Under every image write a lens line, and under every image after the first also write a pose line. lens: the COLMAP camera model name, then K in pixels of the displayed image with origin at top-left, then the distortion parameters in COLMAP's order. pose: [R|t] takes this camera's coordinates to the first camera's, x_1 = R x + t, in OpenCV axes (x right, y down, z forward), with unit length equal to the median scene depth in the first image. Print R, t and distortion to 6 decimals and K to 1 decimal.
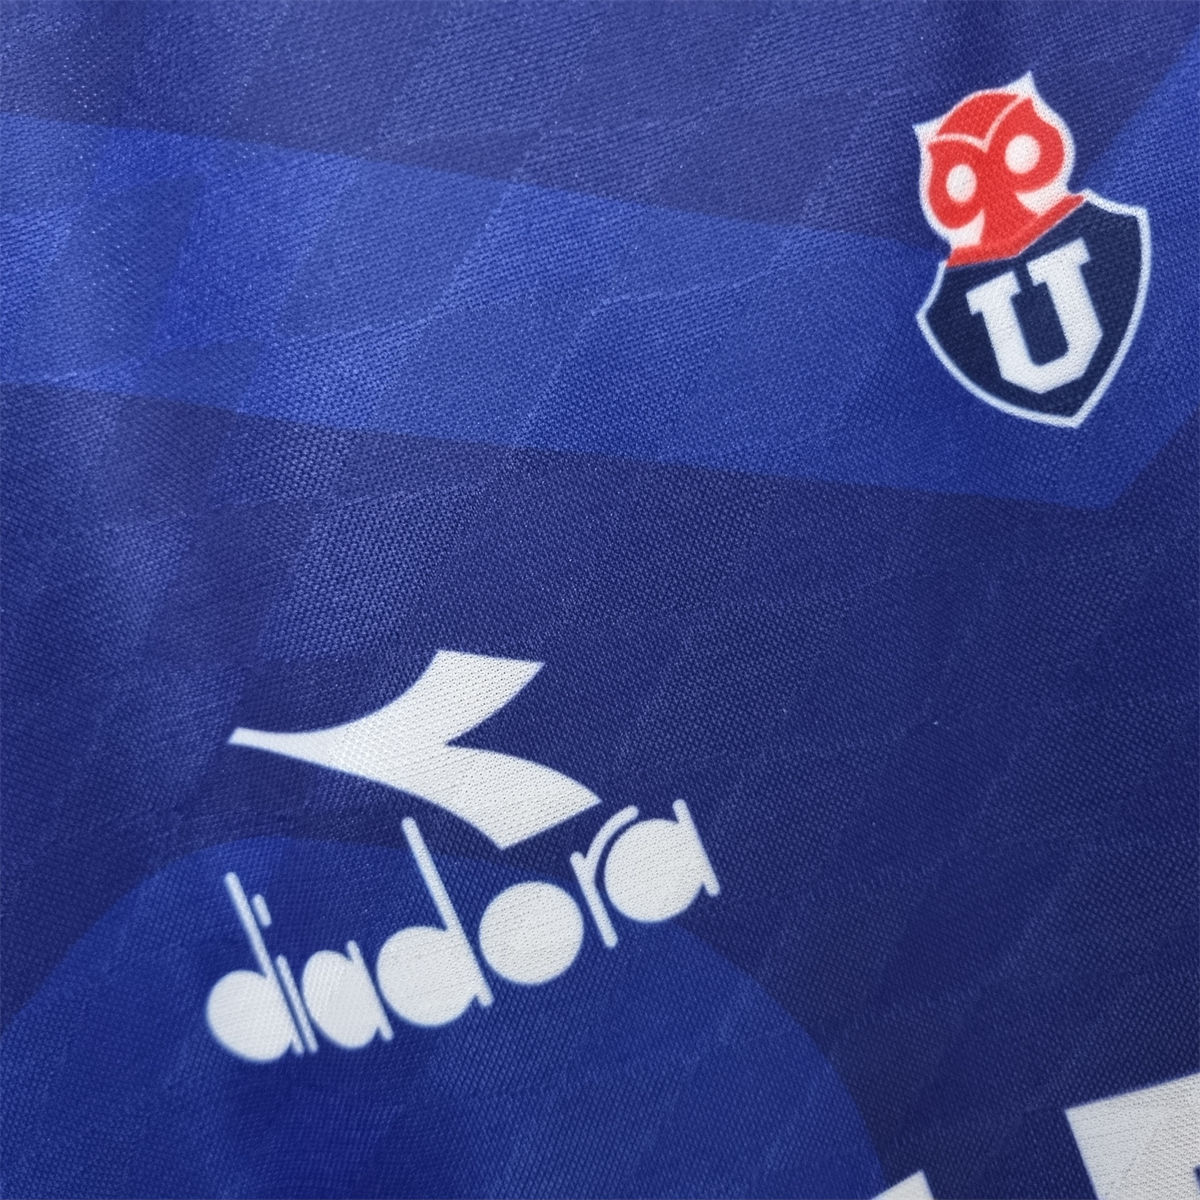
lens RADIAL K [[1272.7, 0, 626.0], [0, 1272.7, 598.4], [0, 0, 1]] dist [-0.016303, -0.002583]
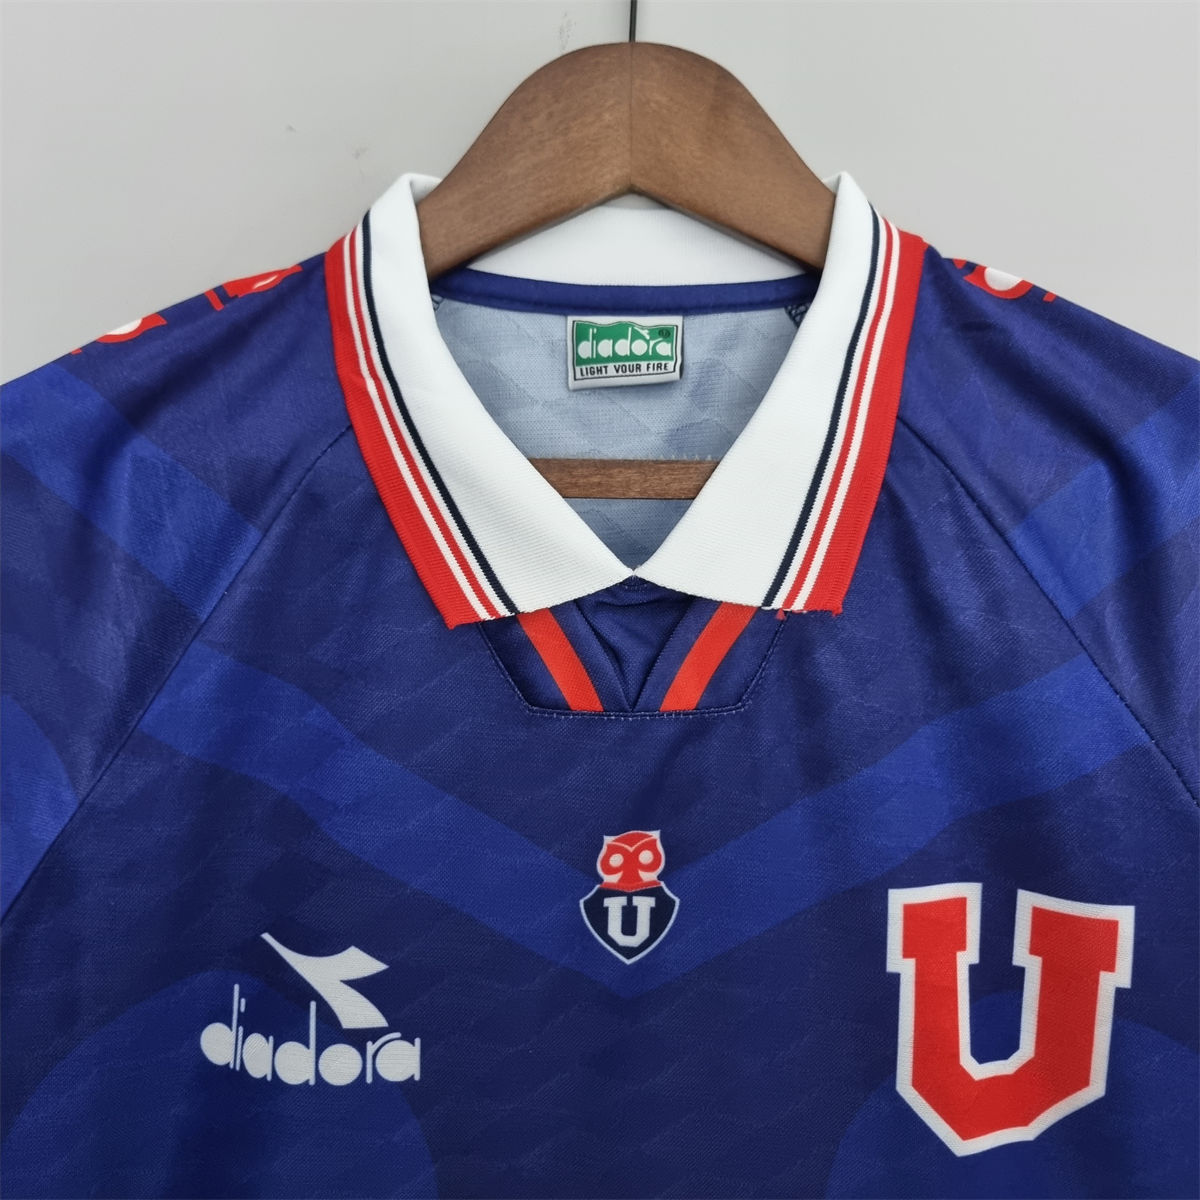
lens RADIAL K [[1230.9, 0, 600.0], [0, 1230.9, 600.0], [0, 0, 1]] dist [0.002125, 0.036841]
pose [[0.914918, 0.400912, -0.046842, 0.136988], [-0.403047, 0.913687, -0.052236, -0.637552], [0.021856, 0.066671, 0.997536, -1.429046]]
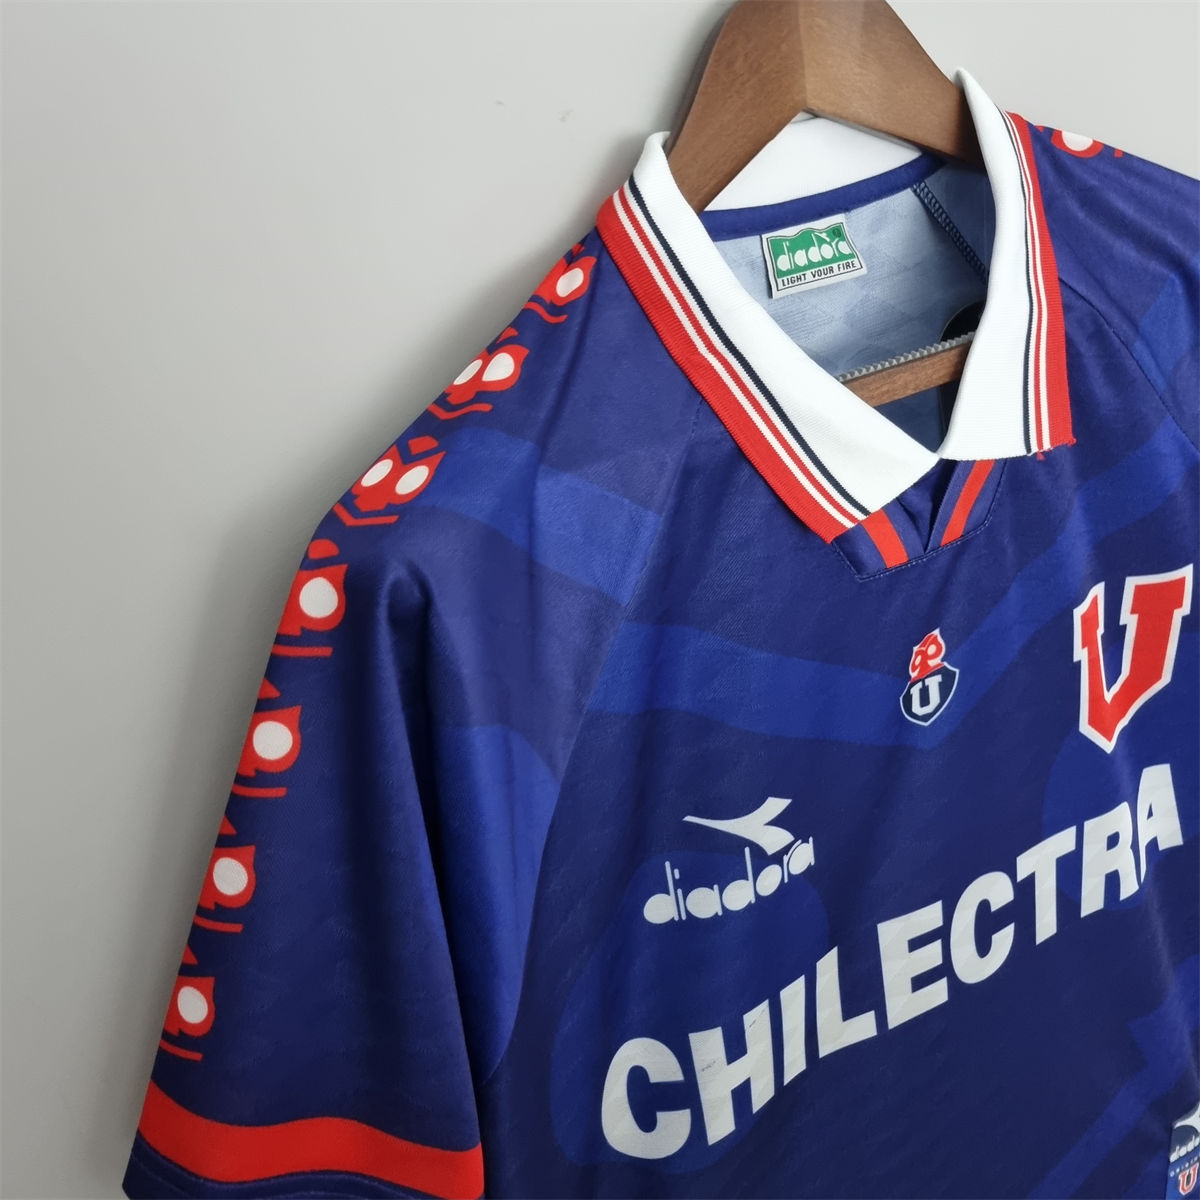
lens RADIAL K [[1230.9, 0, 600.0], [0, 1230.9, 600.0], [0, 0, 1]] dist [0.002125, 0.036841]
pose [[0.886785, 0.061381, 0.458089, -1.909659], [-0.123025, 0.986733, 0.105940, -0.700710], [-0.445508, -0.150303, 0.882571, -1.416784]]
